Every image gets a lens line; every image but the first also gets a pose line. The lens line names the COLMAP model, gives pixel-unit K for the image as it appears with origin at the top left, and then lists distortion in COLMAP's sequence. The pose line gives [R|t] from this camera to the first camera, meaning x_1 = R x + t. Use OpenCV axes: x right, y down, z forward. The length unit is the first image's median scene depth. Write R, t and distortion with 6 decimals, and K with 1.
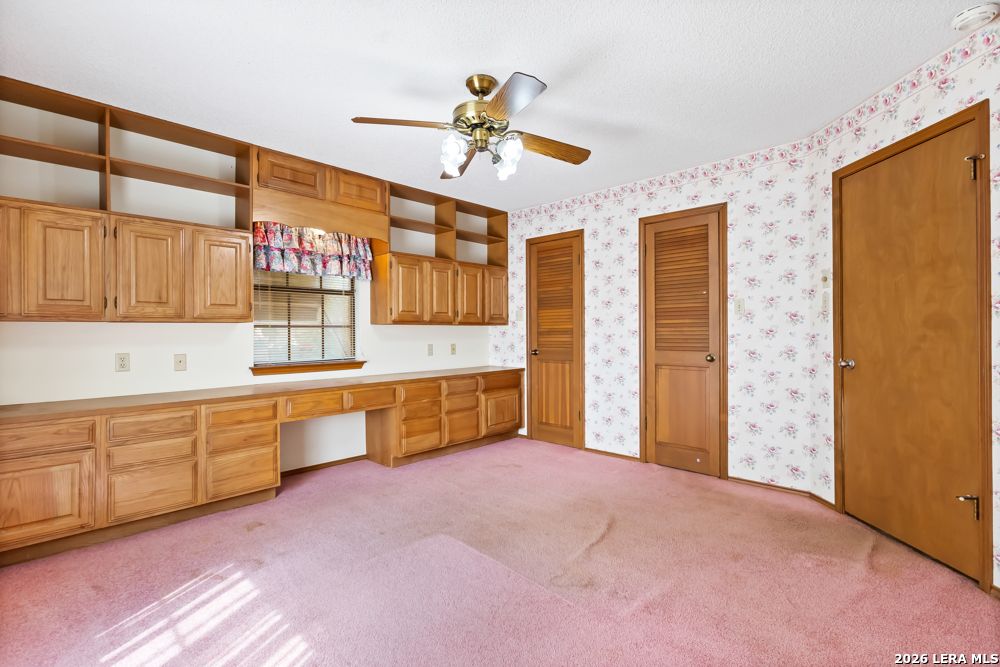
lens RADIAL K [[462.8, 0, 500.8], [0, 462.8, 331.5], [0, 0, 1]] dist [0.002311, 0.000616]
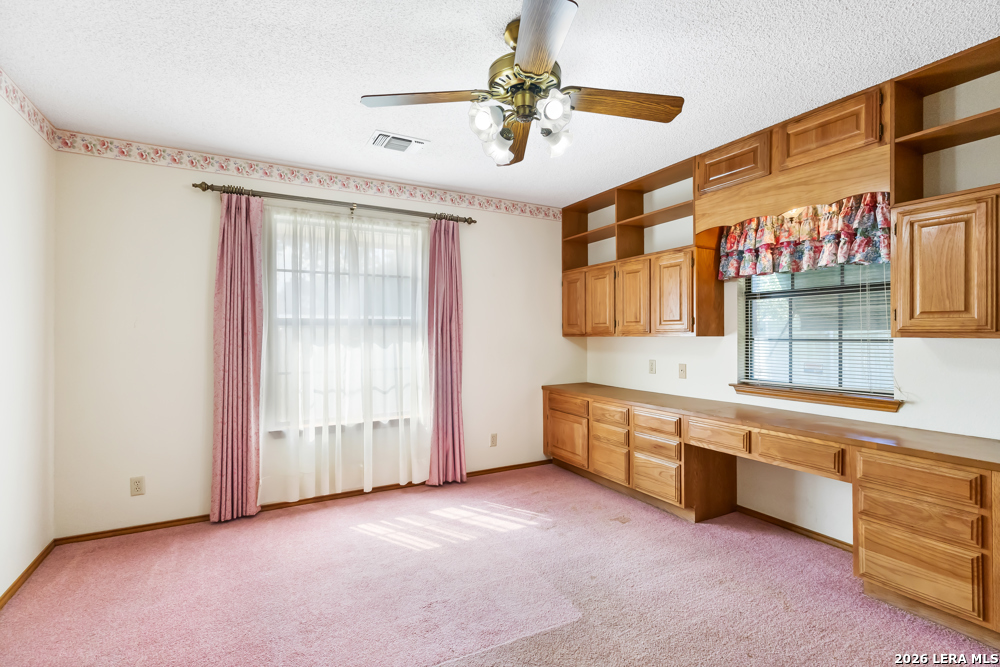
lens RADIAL K [[462.8, 0, 500.8], [0, 462.8, 331.5], [0, 0, 1]] dist [0.002311, 0.000616]
pose [[-0.289104, -0.008698, -0.957258, 0.632207], [-0.008177, 0.999945, -0.006616, -0.023421], [0.957263, 0.005915, -0.289159, 1.069323]]
